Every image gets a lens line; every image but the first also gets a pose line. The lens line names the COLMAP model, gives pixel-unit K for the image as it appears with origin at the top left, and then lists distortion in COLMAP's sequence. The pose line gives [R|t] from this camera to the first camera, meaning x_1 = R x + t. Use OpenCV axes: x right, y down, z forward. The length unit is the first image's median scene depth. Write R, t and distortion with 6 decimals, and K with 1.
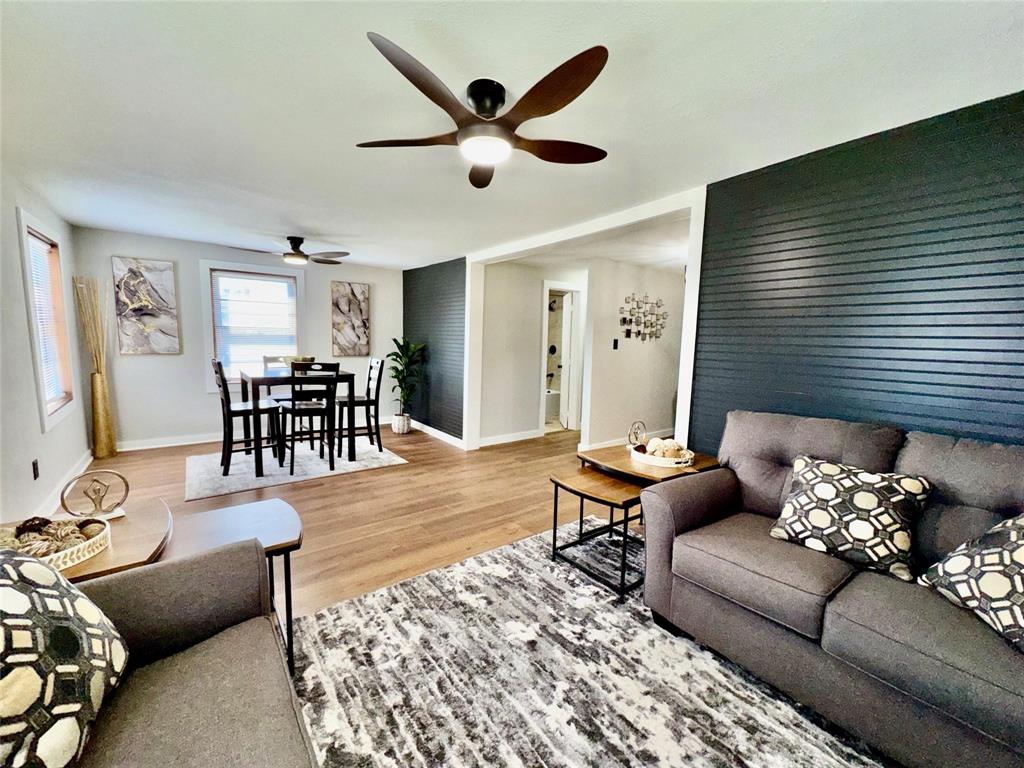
lens RADIAL K [[409.1, 0, 511.4], [0, 409.1, 384.6], [0, 0, 1]] dist [-0.002460, 0.000399]
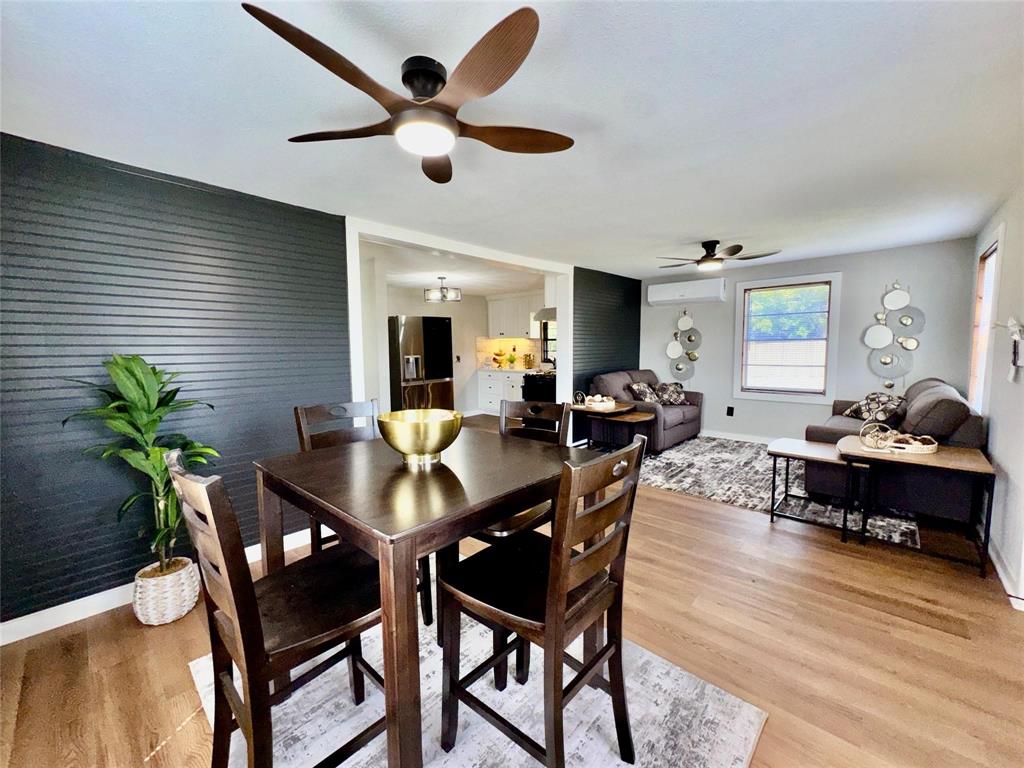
lens RADIAL K [[411.4, 0, 510.1], [0, 411.4, 383.7], [0, 0, 1]] dist [-0.002471, -0.000178]
pose [[-0.152600, -0.112307, 0.981886, -0.874646], [0.113535, 0.984952, 0.130303, -0.131516], [-0.981745, 0.131363, -0.137553, 0.972747]]
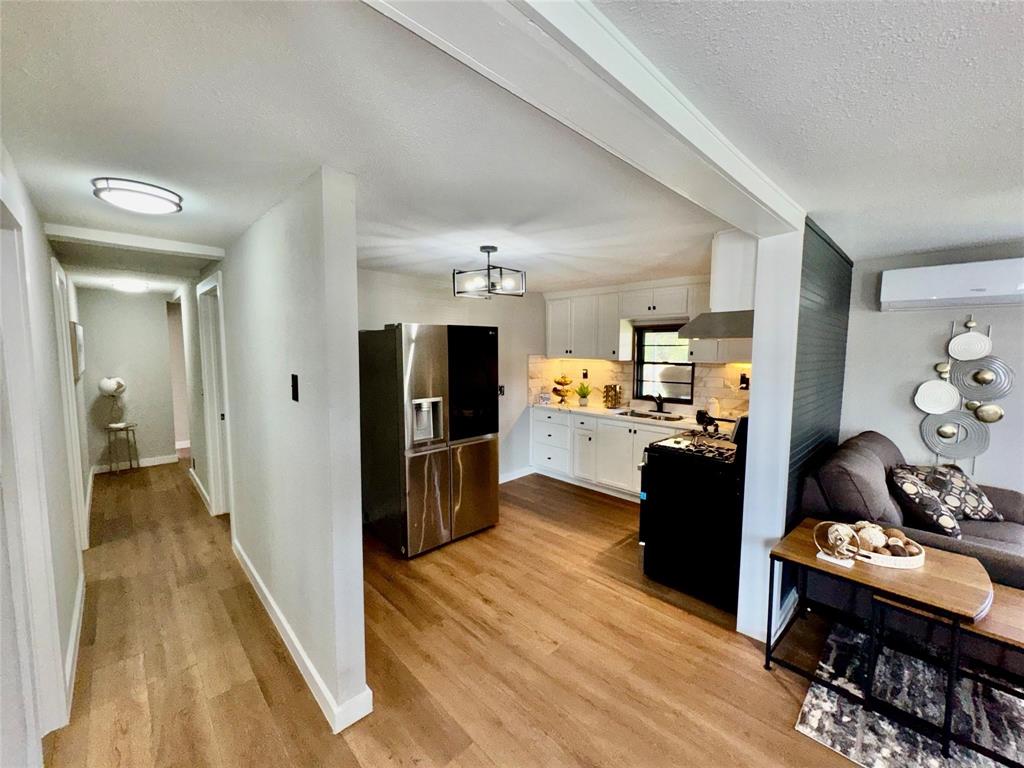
lens RADIAL K [[409.1, 0, 511.4], [0, 409.1, 384.6], [0, 0, 1]] dist [-0.002460, 0.000399]
pose [[-0.105040, -0.109335, 0.988439, -0.187632], [0.099613, 0.987782, 0.119848, -0.179814], [-0.989466, 0.111051, -0.092866, 1.009055]]
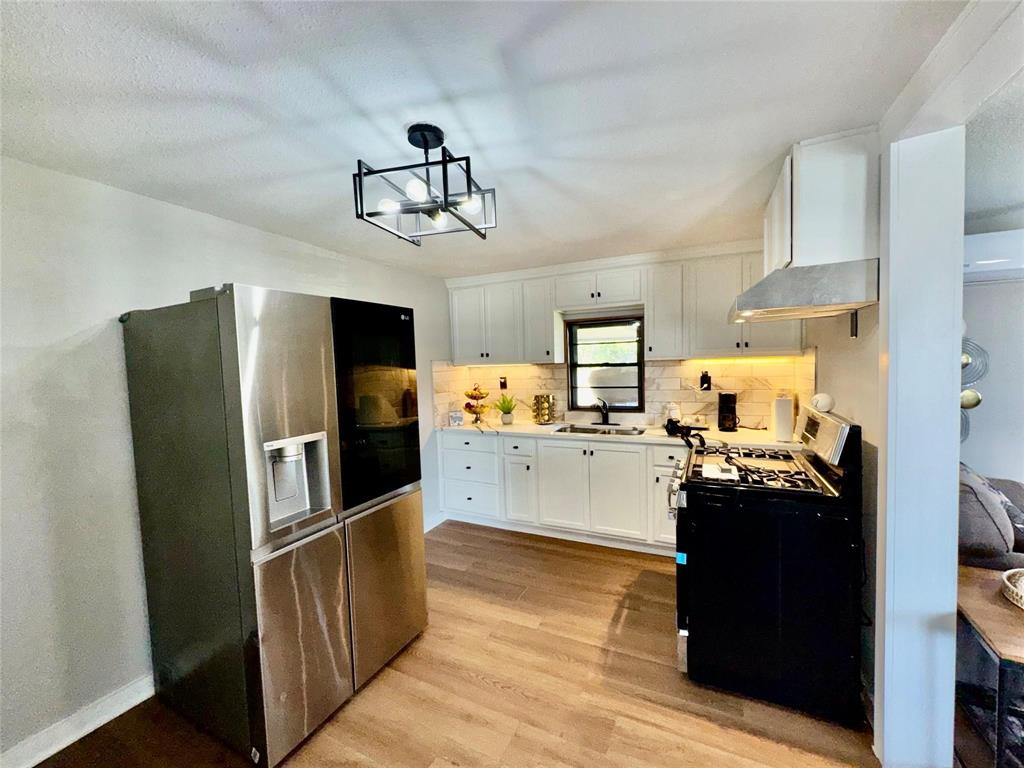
lens RADIAL K [[409.1, 0, 511.4], [0, 409.1, 384.6], [0, 0, 1]] dist [-0.002460, 0.000399]
pose [[-0.443943, -0.058071, 0.894171, 0.135760], [0.112822, 0.986334, 0.120070, -0.152627], [-0.888924, 0.154186, -0.431324, 1.072986]]
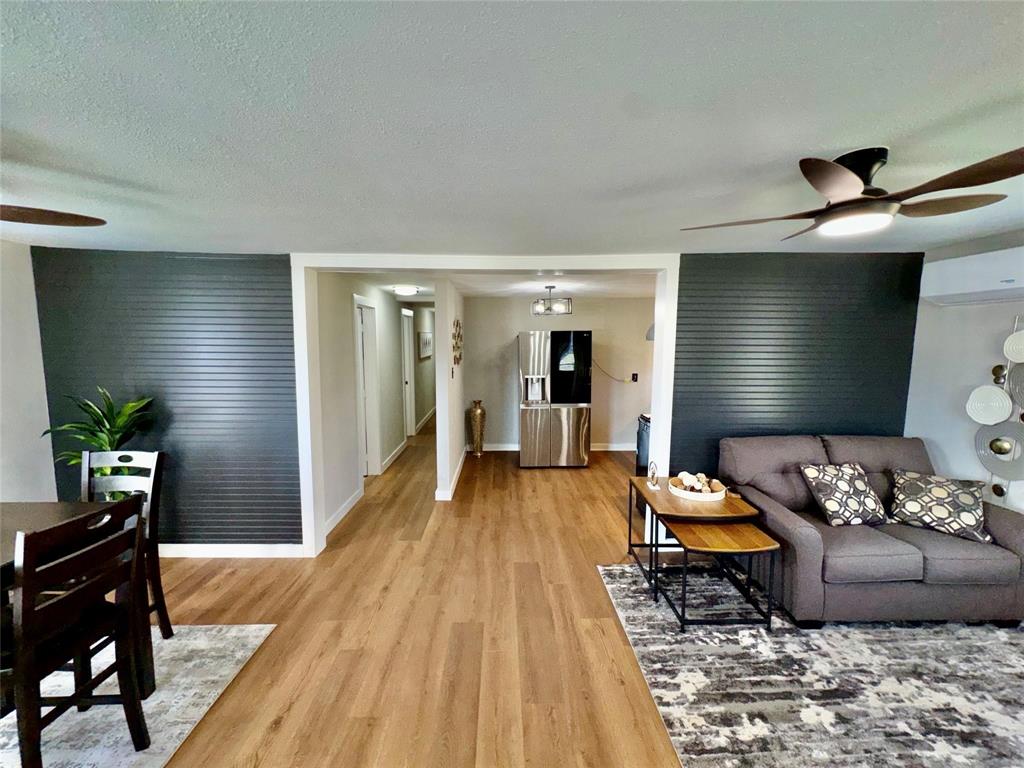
lens RADIAL K [[409.1, 0, 511.4], [0, 409.1, 384.6], [0, 0, 1]] dist [-0.002460, 0.000399]
pose [[0.596849, -0.107310, 0.795145, -0.472949], [0.097817, 0.993355, 0.060637, -0.136308], [-0.796369, 0.041588, 0.603380, 0.408760]]
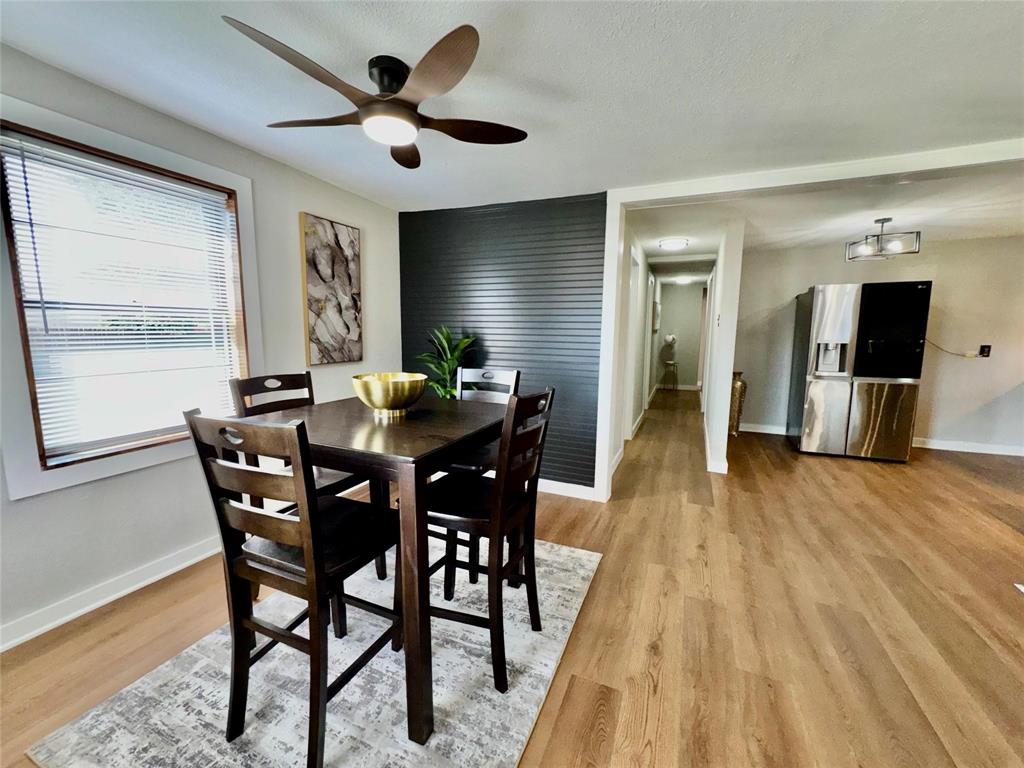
lens RADIAL K [[411.4, 0, 510.1], [0, 411.4, 383.7], [0, 0, 1]] dist [-0.002471, -0.000178]
pose [[0.879624, -0.078541, 0.469141, -0.610476], [0.064491, 0.996859, 0.045971, -0.073305], [-0.471278, -0.010182, 0.881926, 0.583477]]
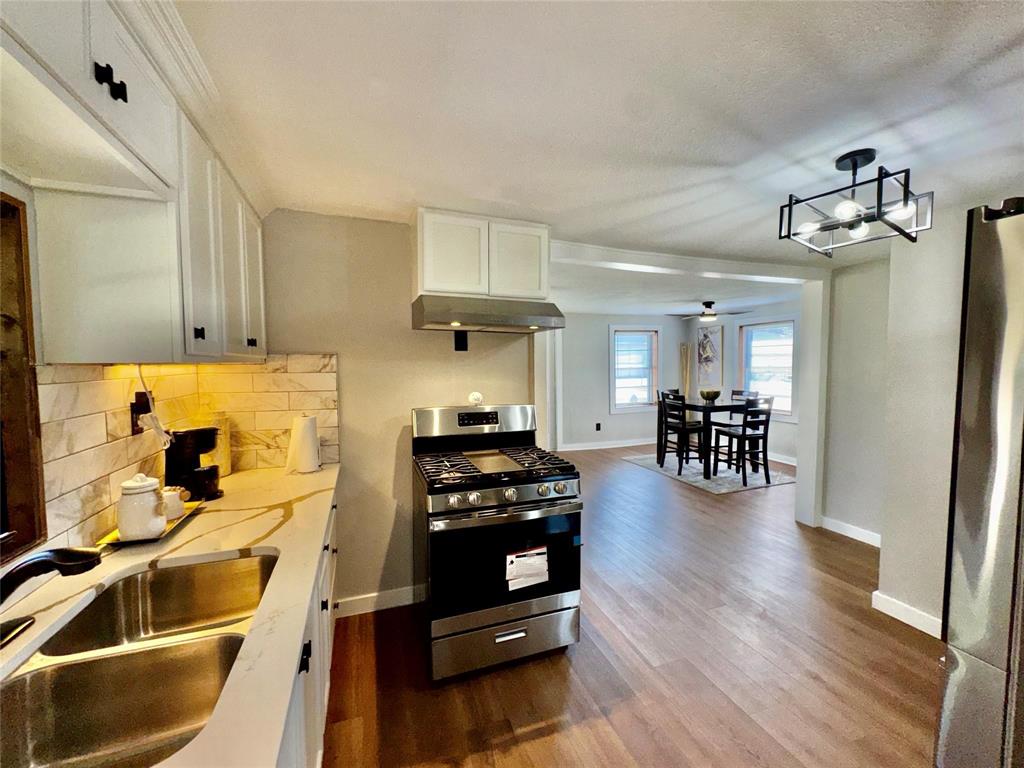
lens RADIAL K [[409.1, 0, 511.4], [0, 409.1, 384.6], [0, 0, 1]] dist [-0.002460, 0.000399]
pose [[-0.305509, 0.027586, -0.951789, 0.918318], [-0.107133, 0.992237, 0.063147, -0.102381], [0.946143, 0.121260, -0.300183, 0.801643]]
